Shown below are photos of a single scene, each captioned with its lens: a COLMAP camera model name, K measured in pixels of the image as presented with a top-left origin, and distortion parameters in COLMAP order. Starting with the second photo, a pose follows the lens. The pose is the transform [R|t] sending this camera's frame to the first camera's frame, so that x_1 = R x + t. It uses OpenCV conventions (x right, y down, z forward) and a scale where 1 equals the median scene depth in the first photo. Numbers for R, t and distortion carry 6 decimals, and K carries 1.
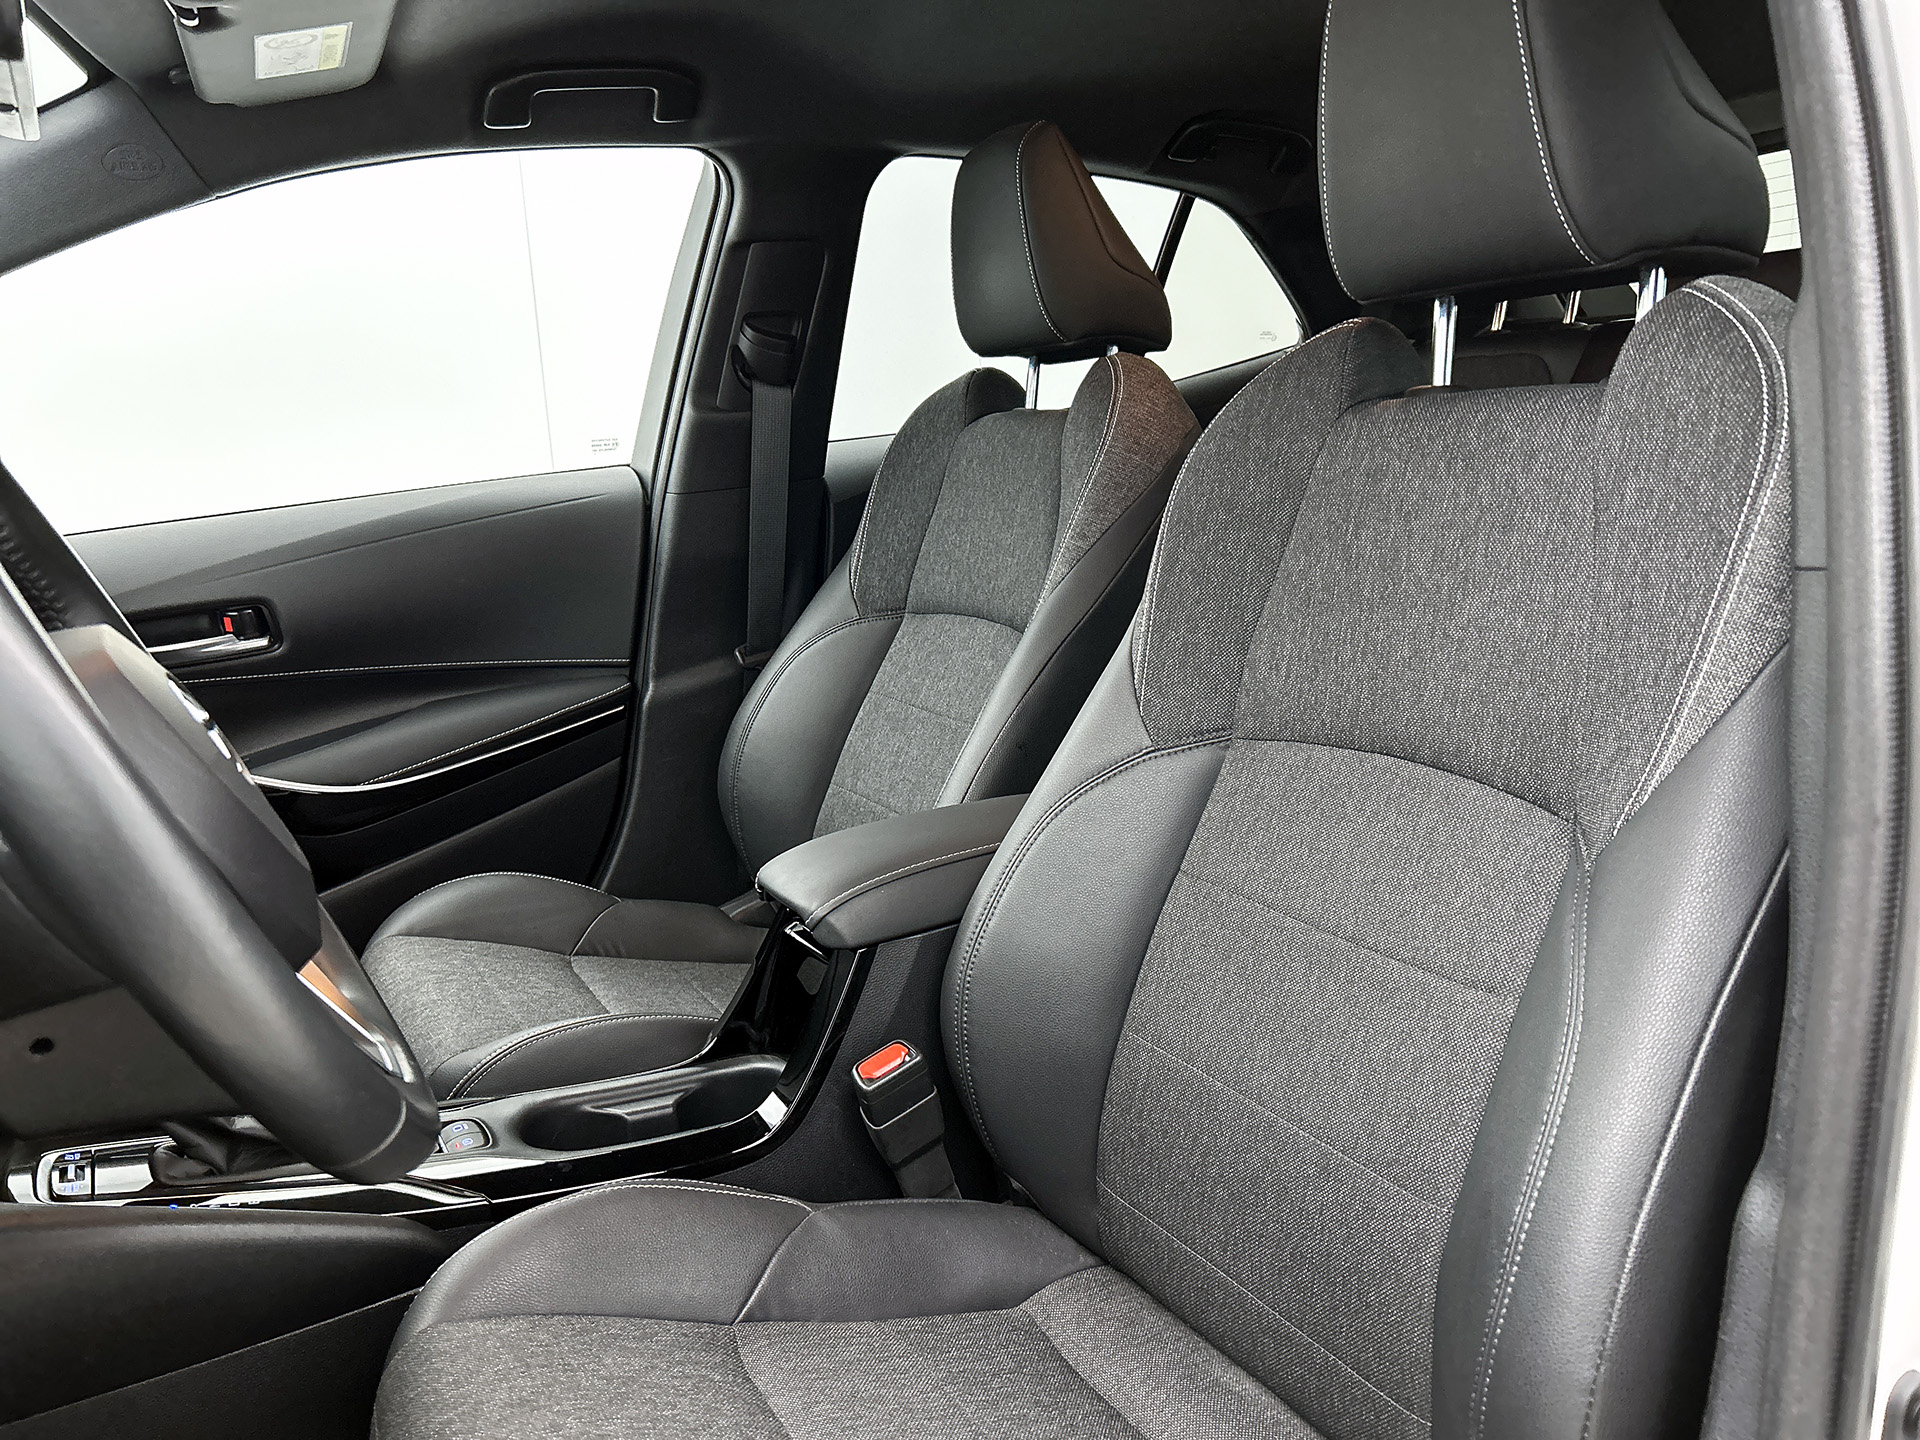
lens RADIAL K [[1506.1, 0, 960.0], [0, 1506.1, 720.0], [0, 0, 1]] dist [0.133922, -0.223850]
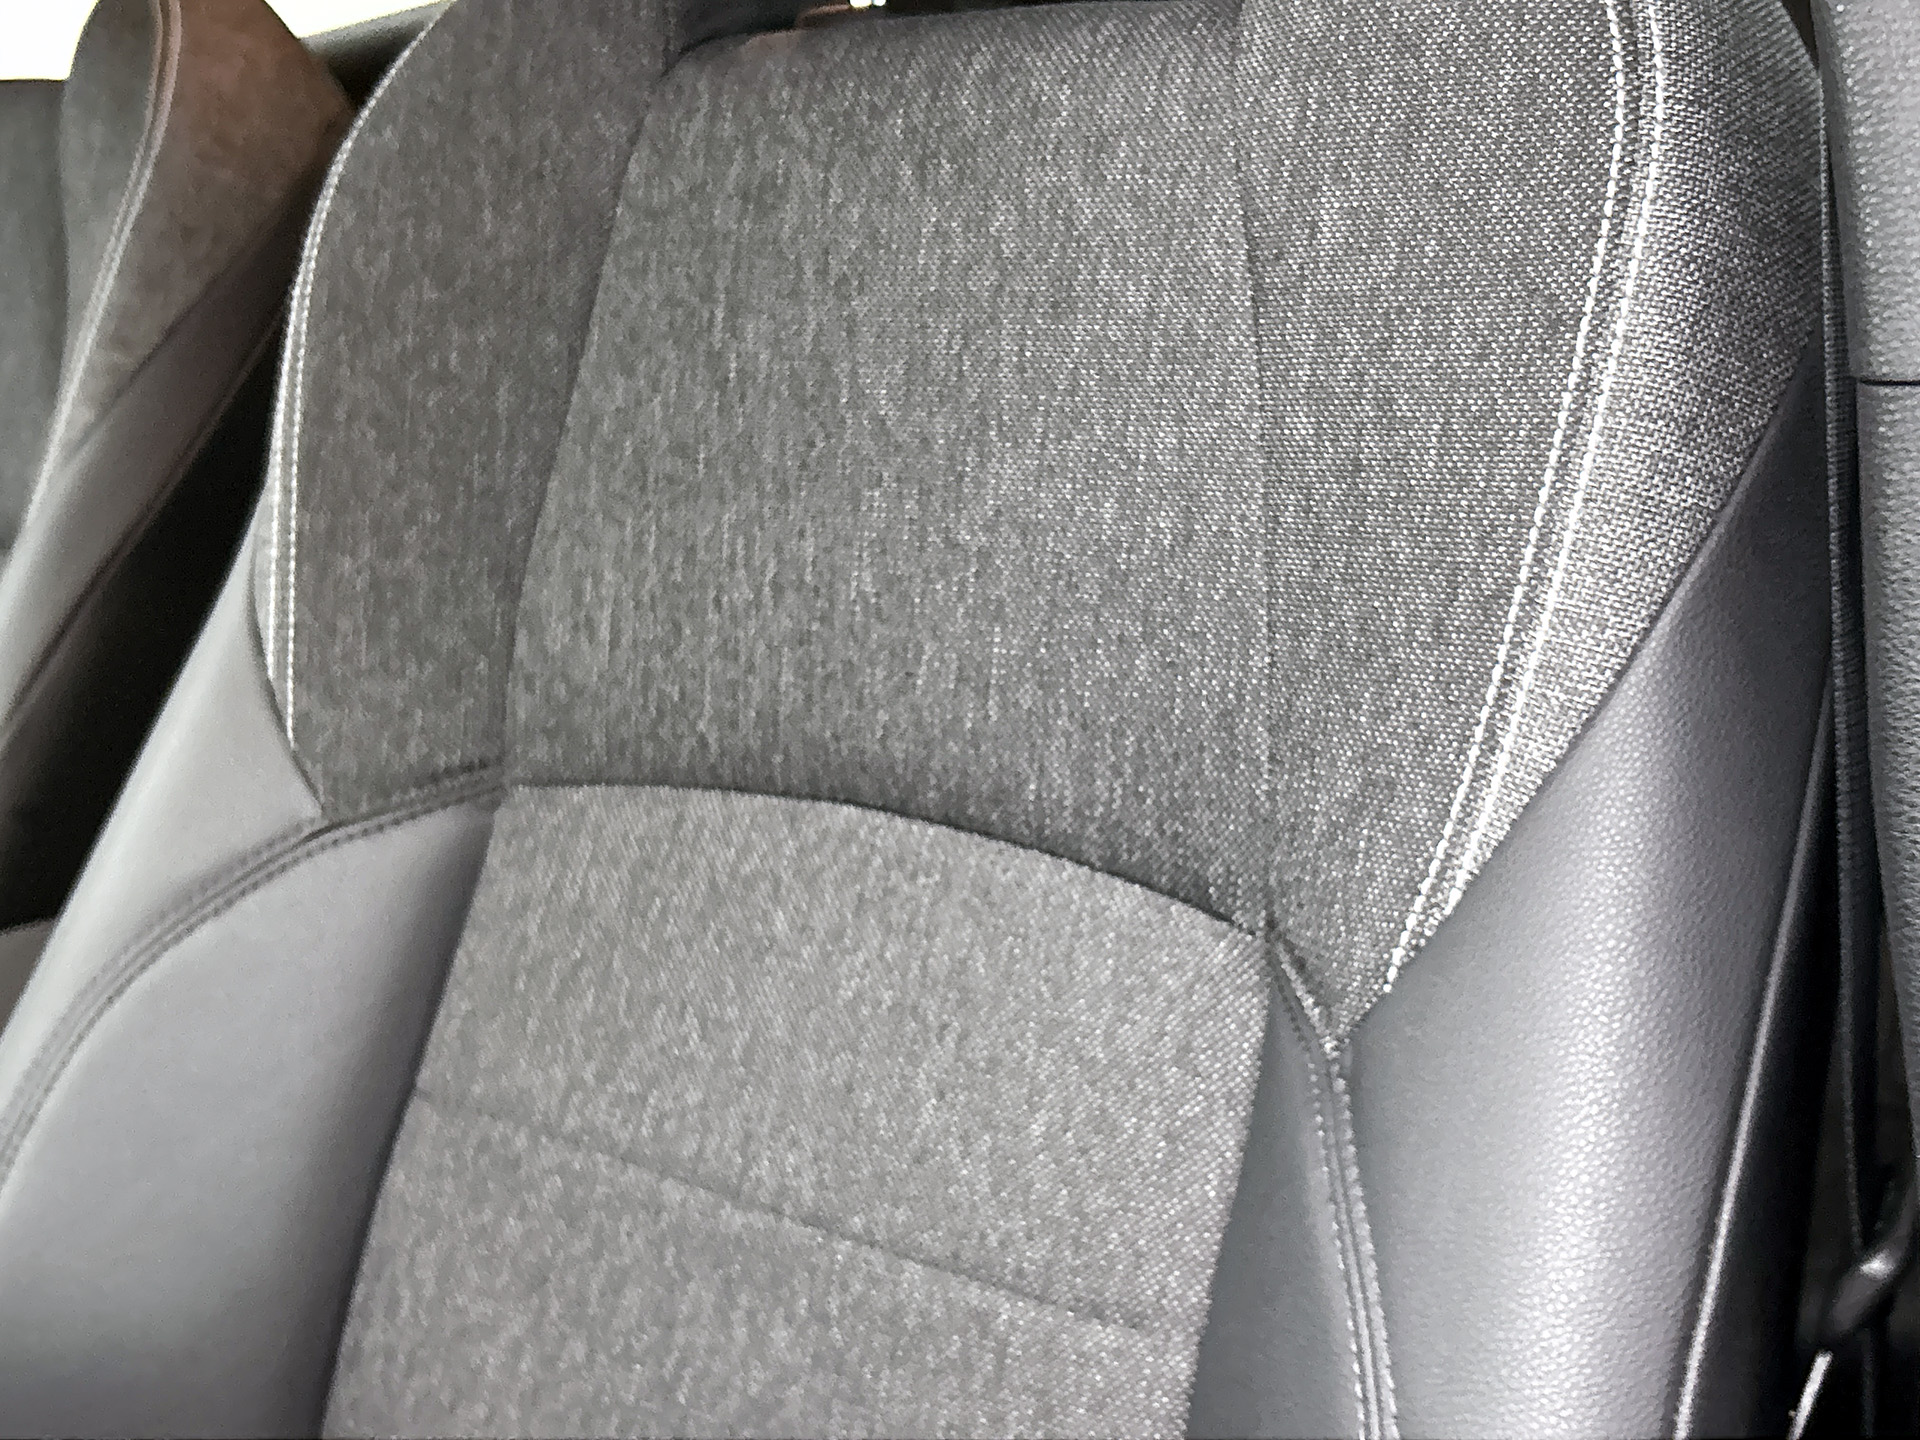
lens RADIAL K [[1986.7, 0, 960.0], [0, 1986.7, 720.0], [0, 0, 1]] dist [0.157401, -0.481369]
pose [[0.906039, -0.103785, 0.410270, 0.064347], [0.077961, 0.993803, 0.079231, -0.048622], [-0.415951, -0.039801, 0.908516, 0.431877]]
